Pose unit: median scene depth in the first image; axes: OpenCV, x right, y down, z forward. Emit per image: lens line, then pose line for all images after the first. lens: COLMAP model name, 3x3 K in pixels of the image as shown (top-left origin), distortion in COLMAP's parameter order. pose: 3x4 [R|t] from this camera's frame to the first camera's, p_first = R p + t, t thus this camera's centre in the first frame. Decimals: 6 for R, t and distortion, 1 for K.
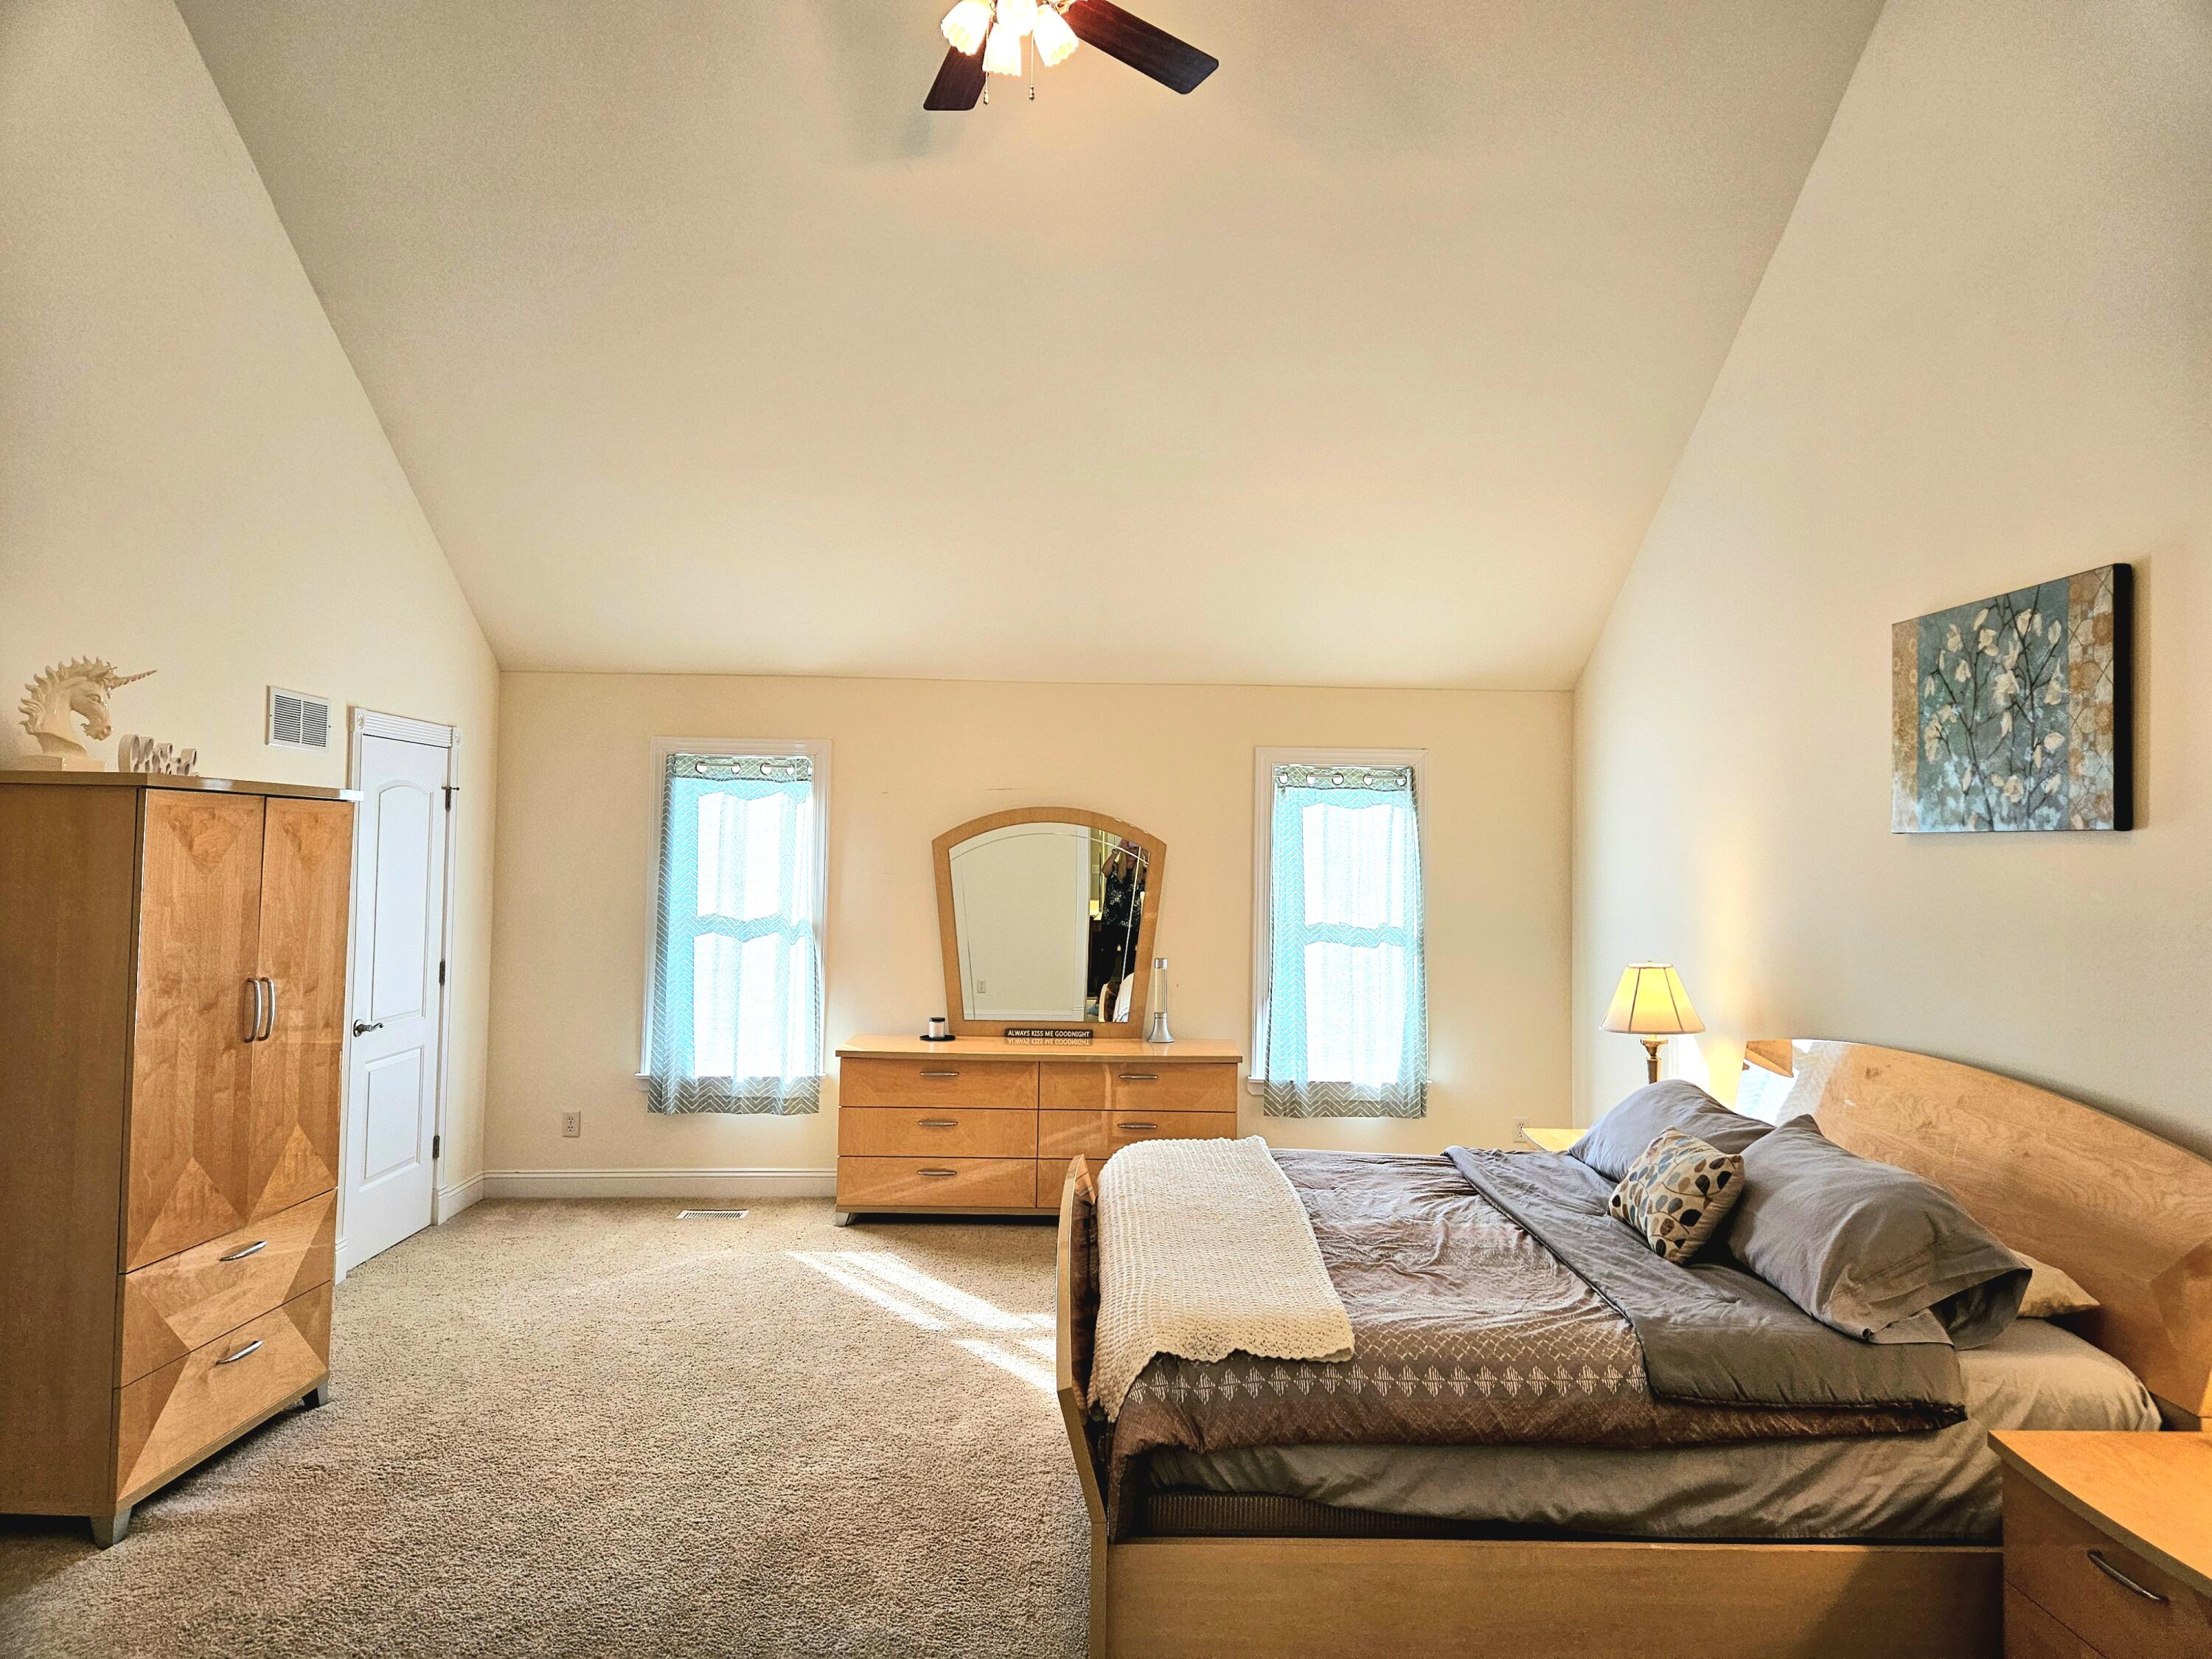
lens RADIAL K [[1475.8, 0, 1125.6], [0, 1475.8, 824.7], [0, 0, 1]] dist [0.080862, -0.068147]
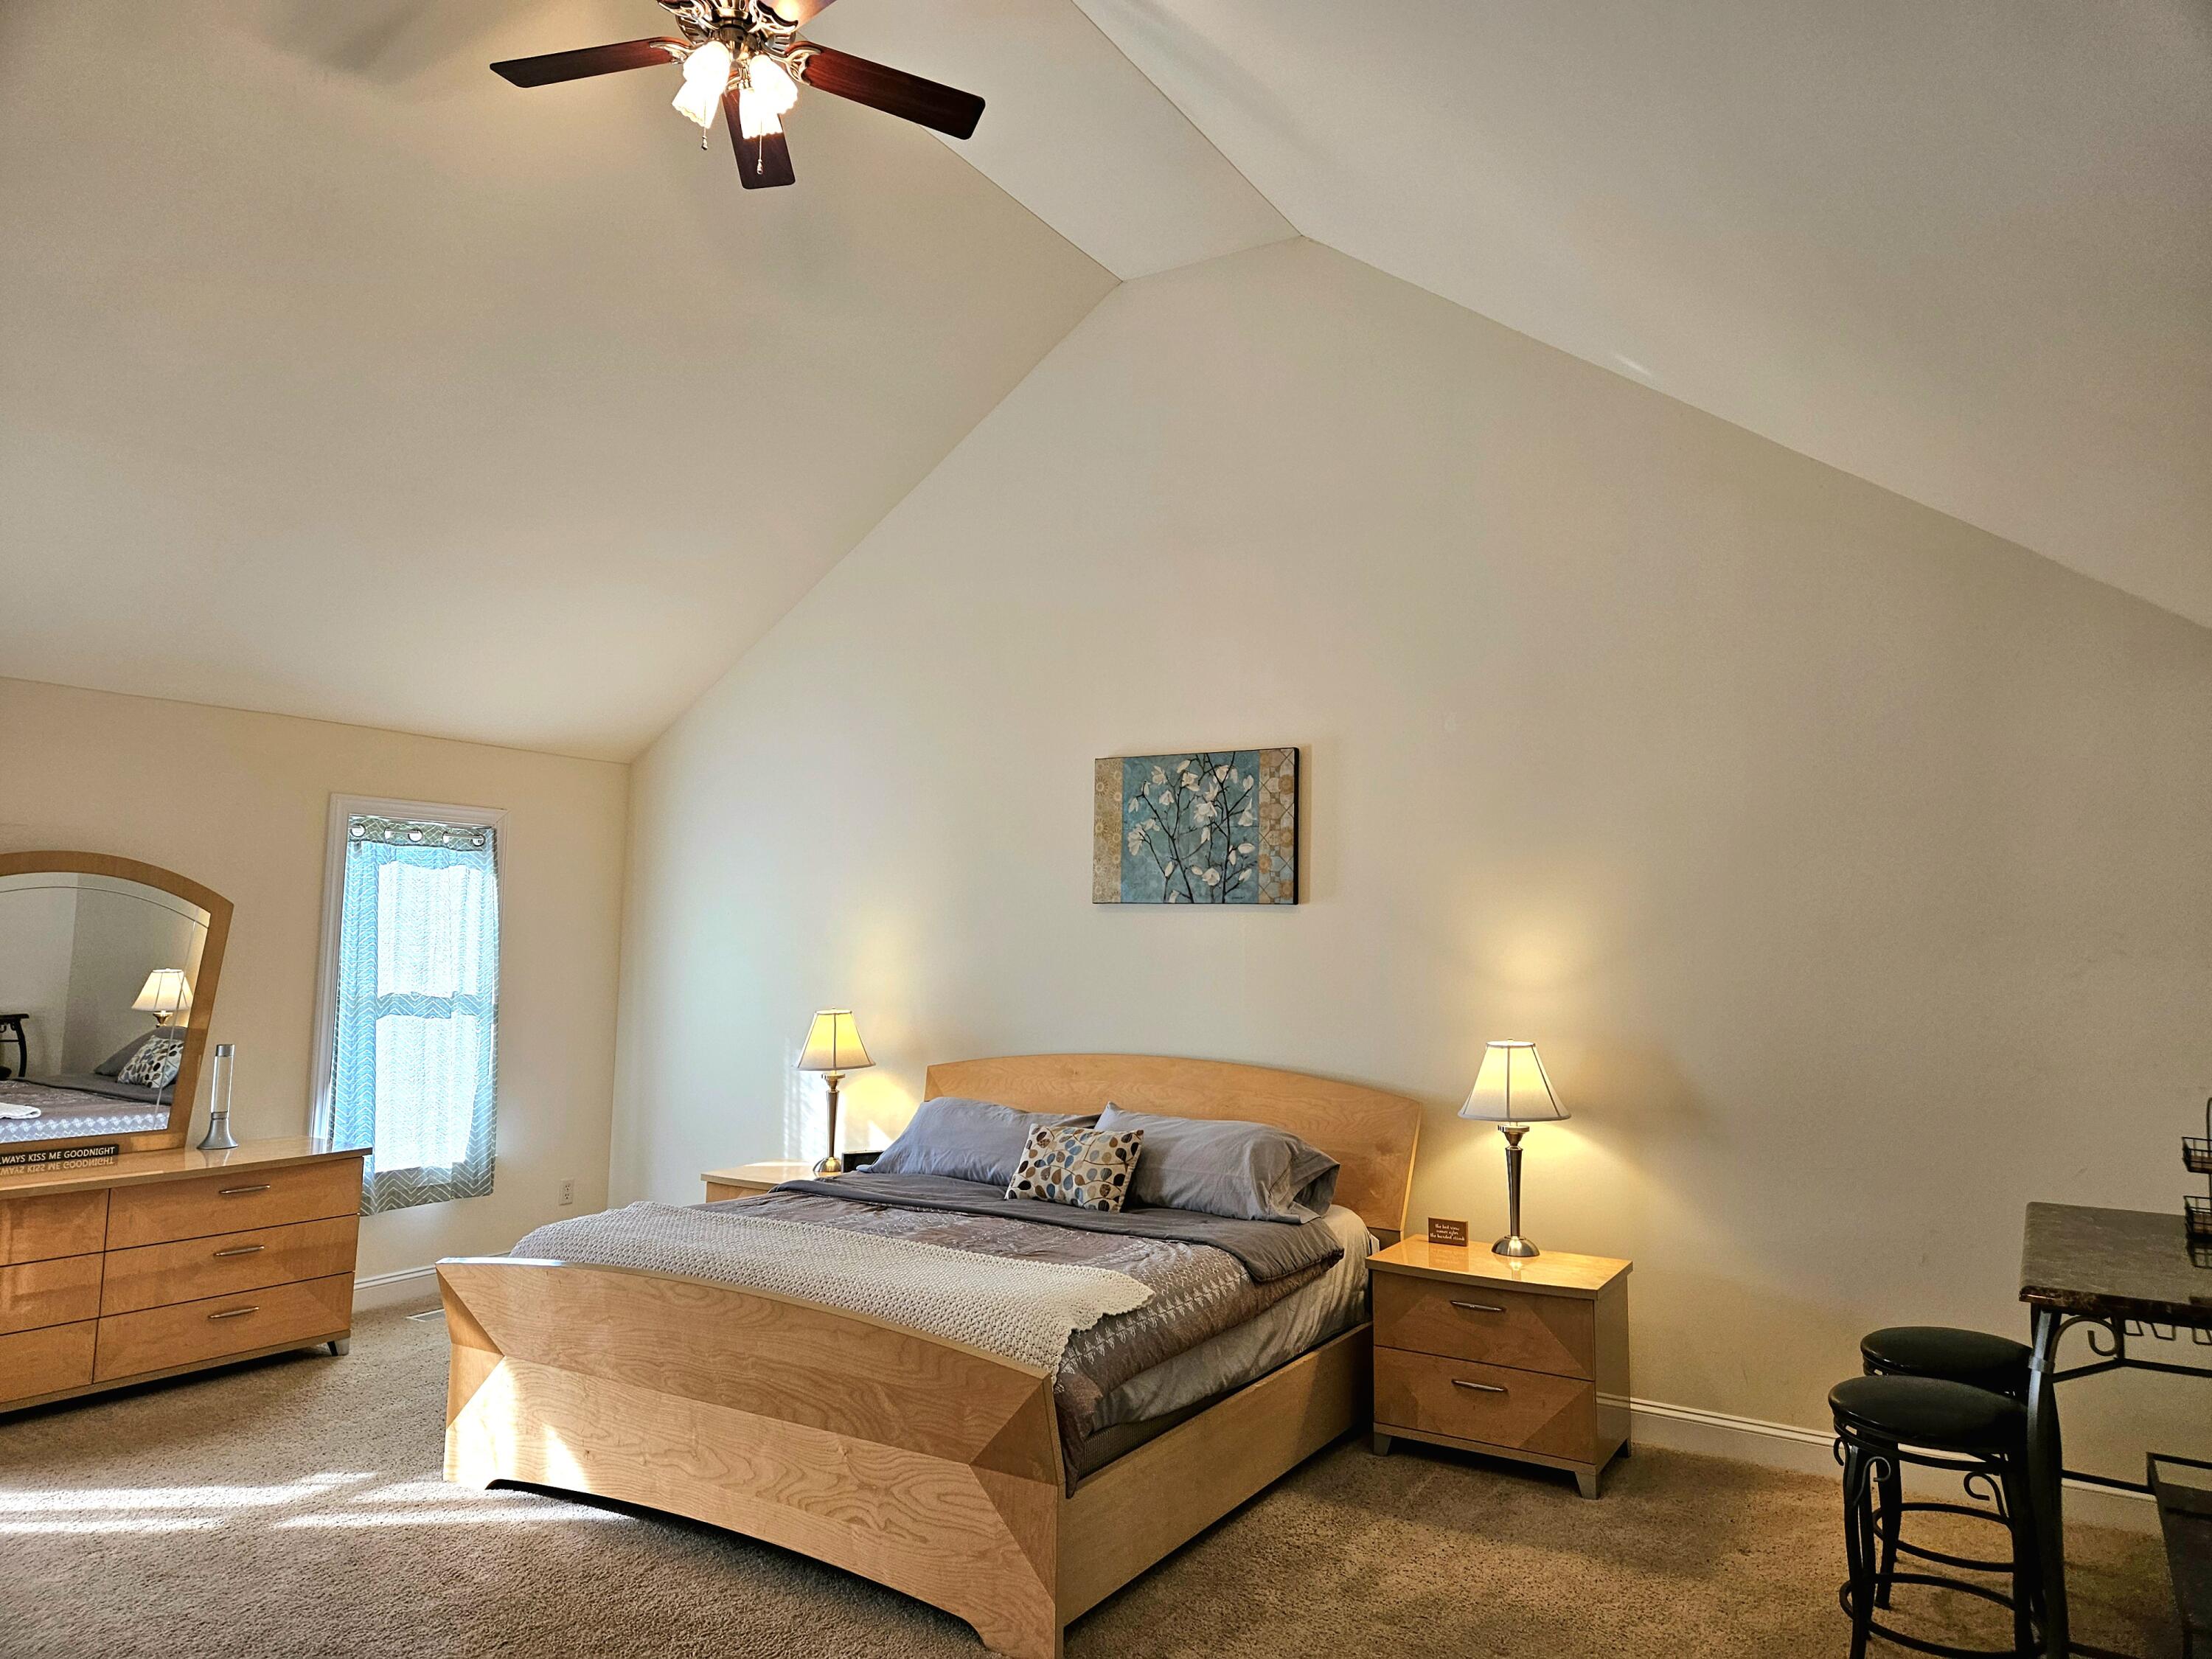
lens RADIAL K [[1475.8, 0, 1129.1], [0, 1475.8, 826.9], [0, 0, 1]] dist [0.080862, -0.068147]
pose [[0.535421, 0.059468, 0.842489, -0.752637], [-0.021413, 0.998153, -0.056848, 0.013565], [-0.844314, 0.012398, 0.535705, 0.240379]]
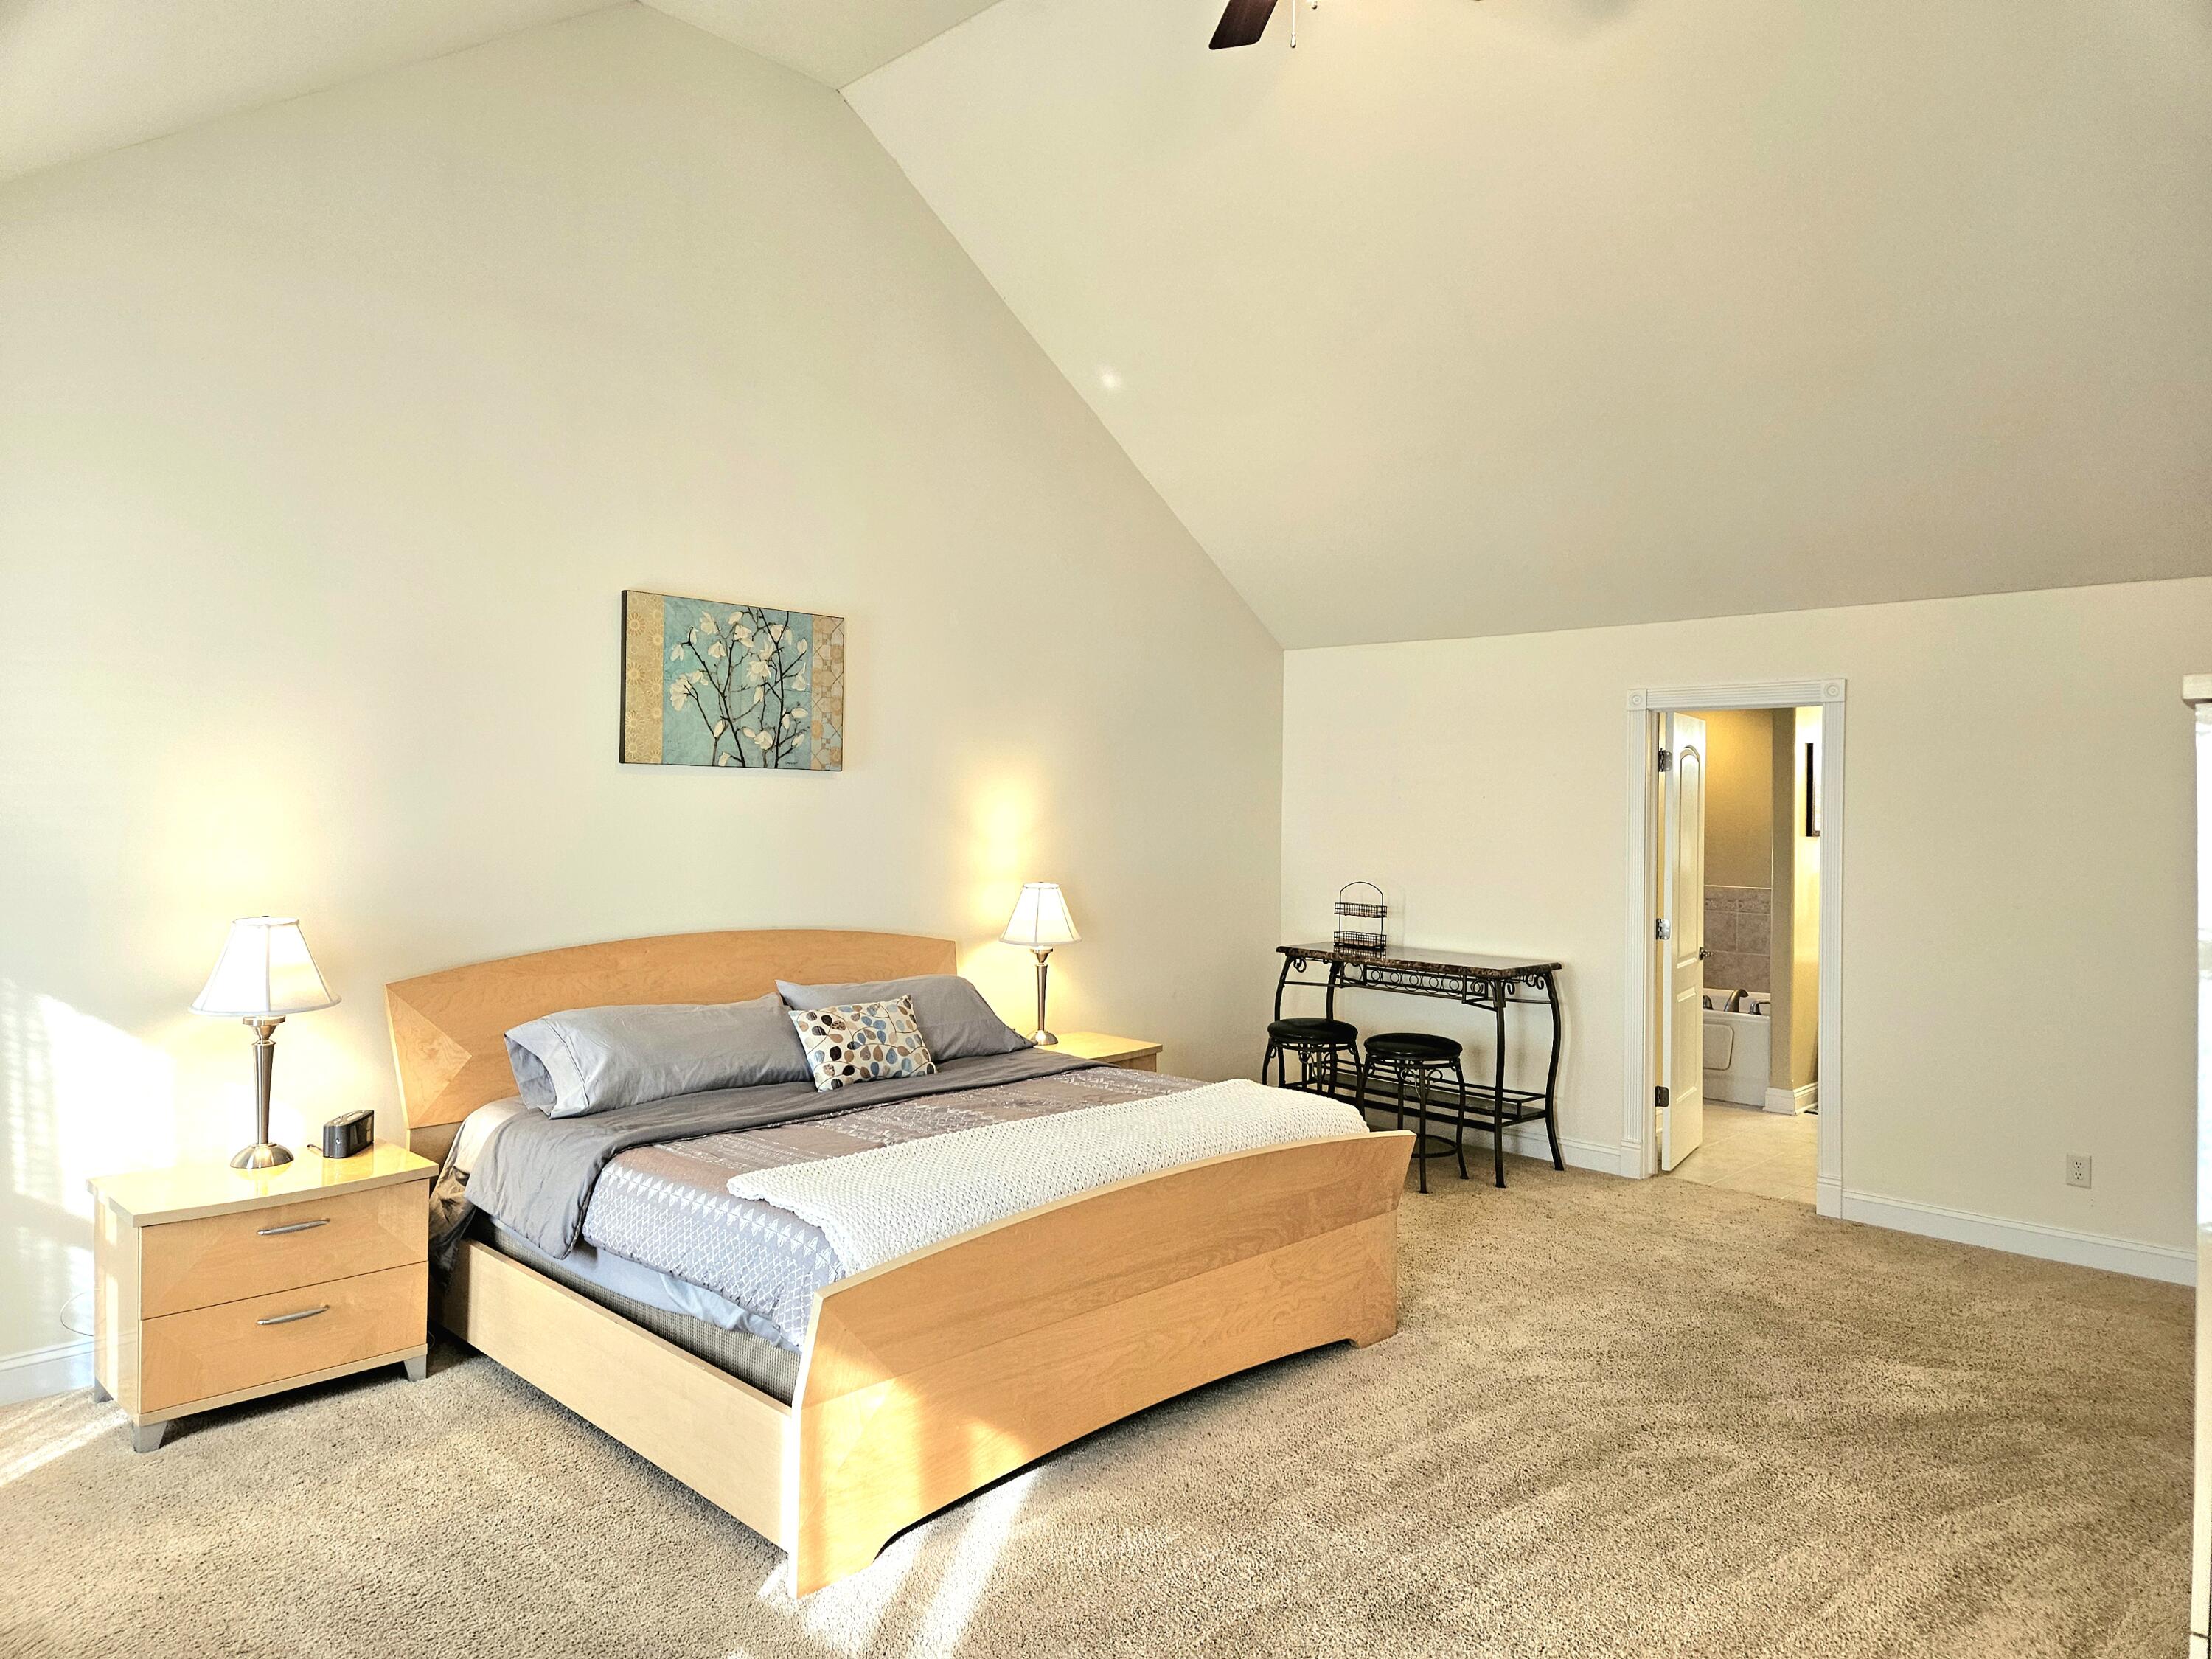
lens RADIAL K [[1475.8, 0, 1121.4], [0, 1475.8, 809.9], [0, 0, 1]] dist [0.080862, -0.068147]
pose [[-0.689845, -0.008887, 0.723902, -0.711651], [-0.024483, 0.999639, -0.011058, 0.052124], [-0.723543, -0.025352, -0.689814, 1.734748]]
